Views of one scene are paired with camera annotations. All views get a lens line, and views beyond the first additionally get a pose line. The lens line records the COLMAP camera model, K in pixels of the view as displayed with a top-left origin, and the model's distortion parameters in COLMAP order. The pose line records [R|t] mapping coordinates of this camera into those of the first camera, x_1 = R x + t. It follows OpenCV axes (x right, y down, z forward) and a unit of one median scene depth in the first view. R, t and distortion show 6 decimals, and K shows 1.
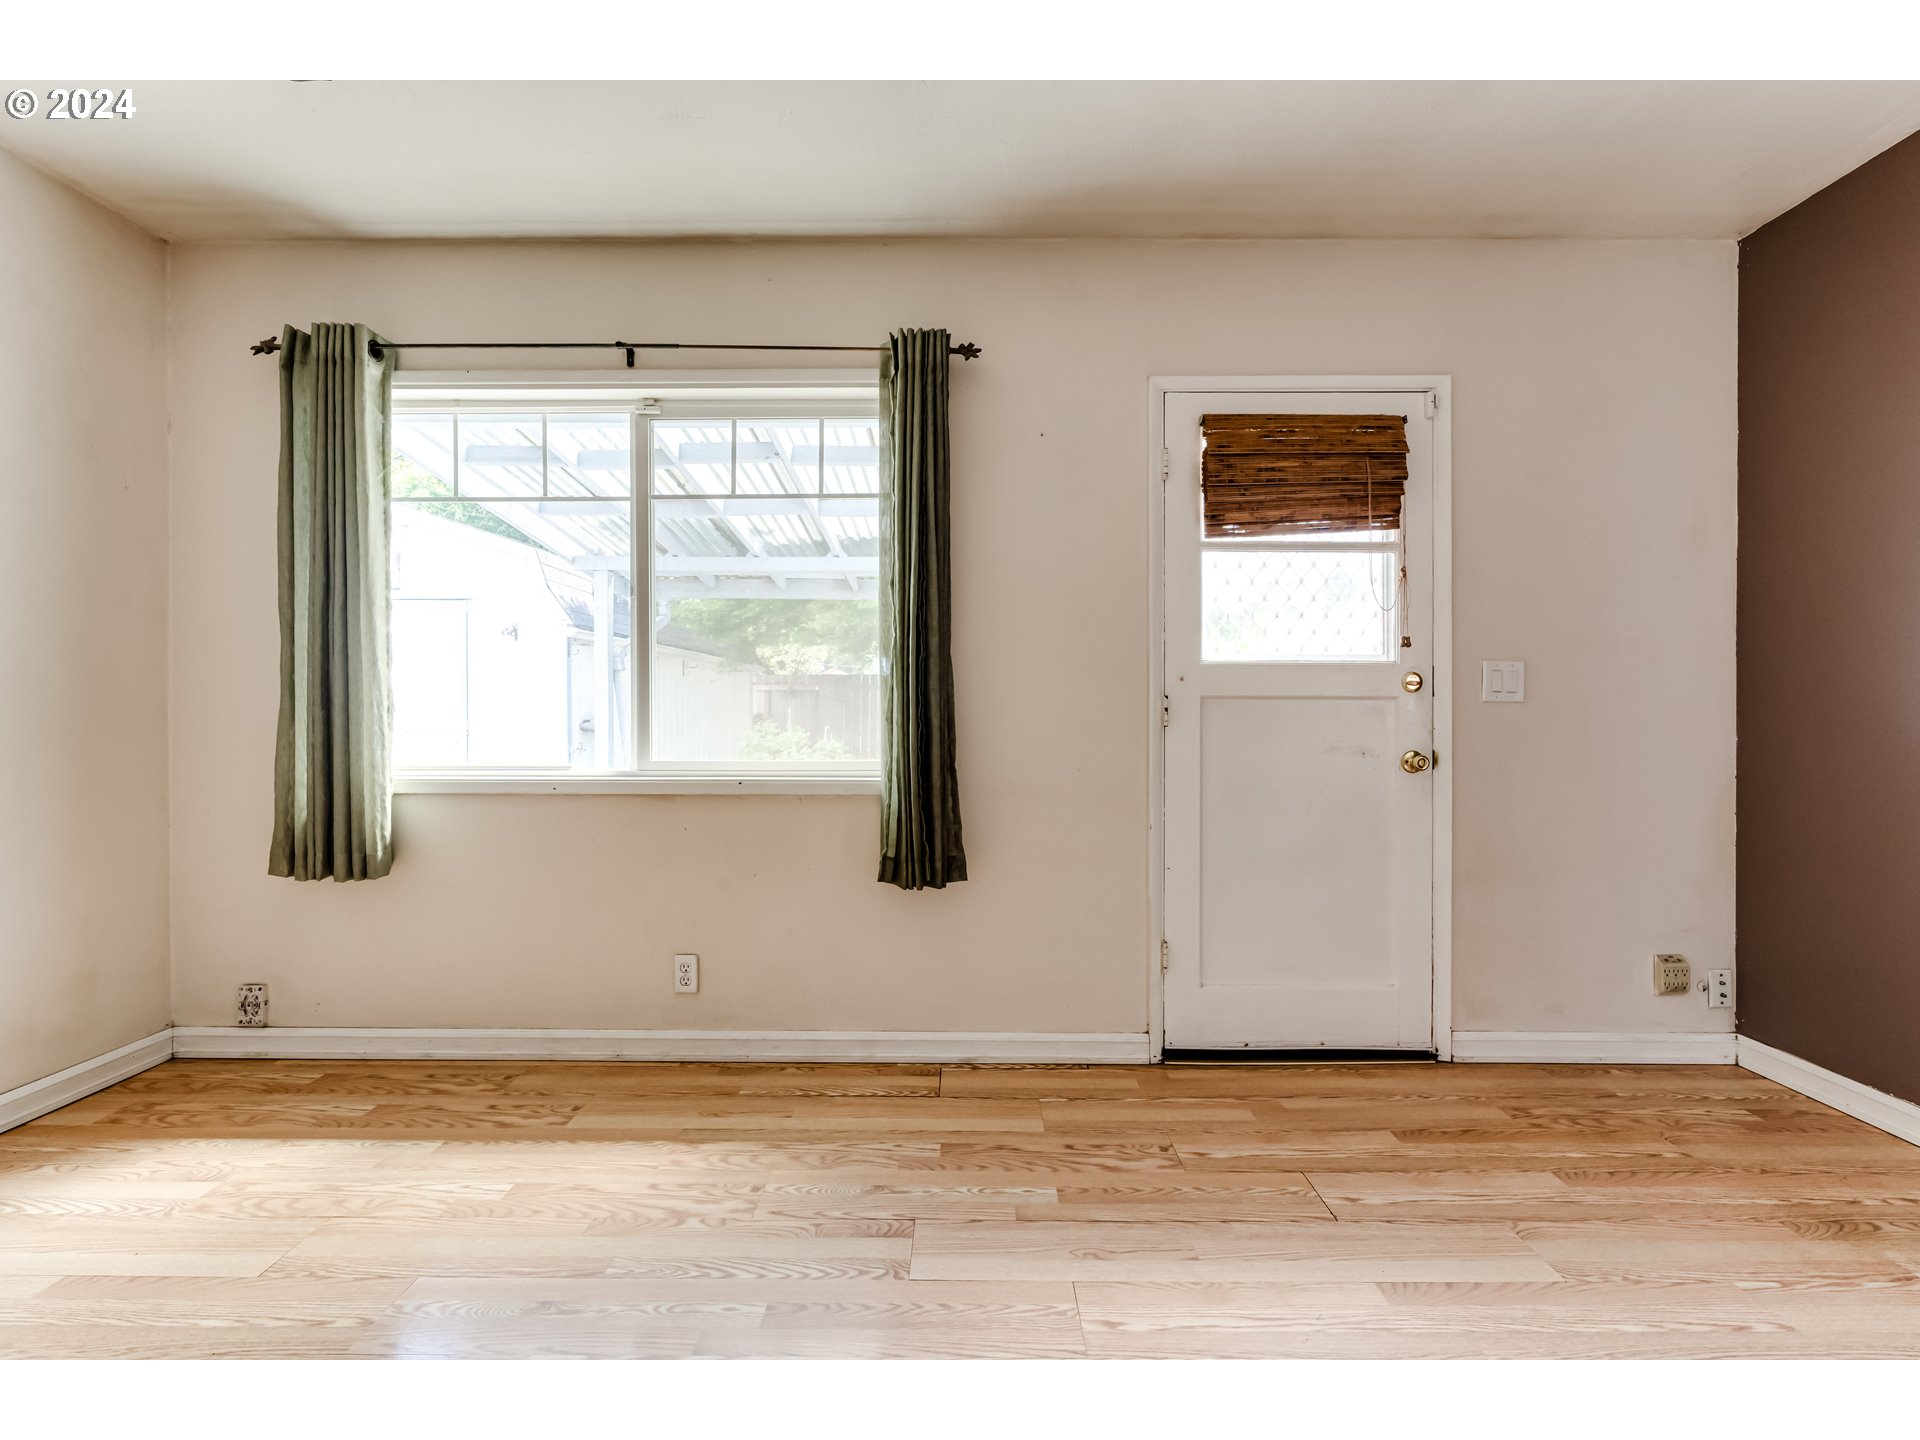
lens RADIAL K [[868.1, 0, 958.6], [0, 868.1, 714.6], [0, 0, 1]] dist [-0.000851, 0.000422]
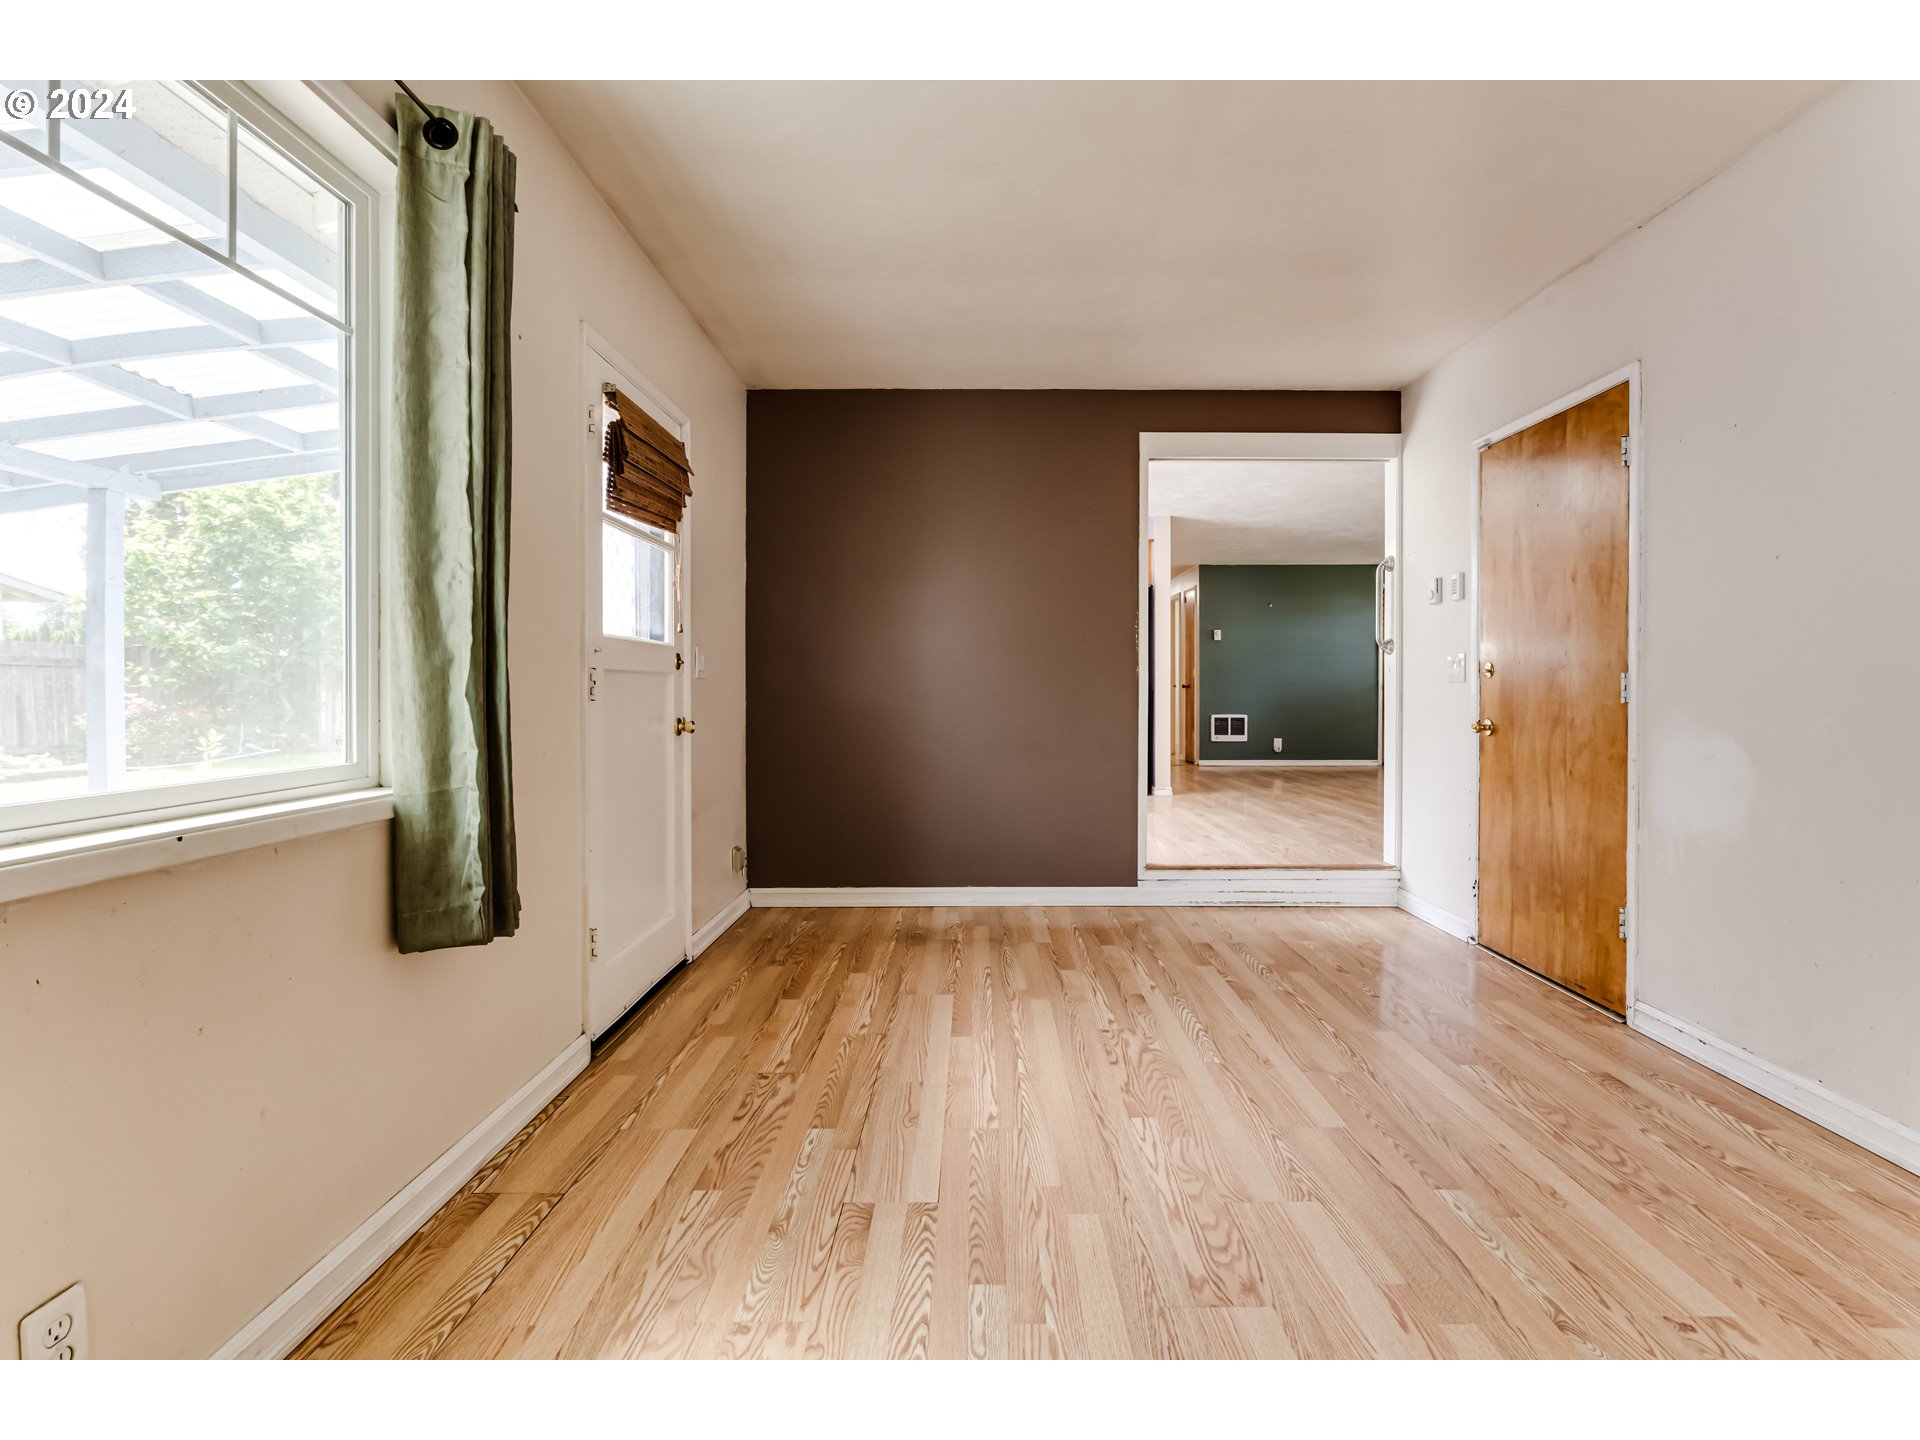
lens RADIAL K [[874.9, 0, 976.9], [0, 874.9, 692.6], [0, 0, 1]] dist [-0.001796, -0.000326]
pose [[0.000712, -0.007669, 0.999970, -0.926206], [-0.000301, 0.999971, 0.007669, -0.004635], [-1.000000, -0.000306, 0.000710, 0.756147]]
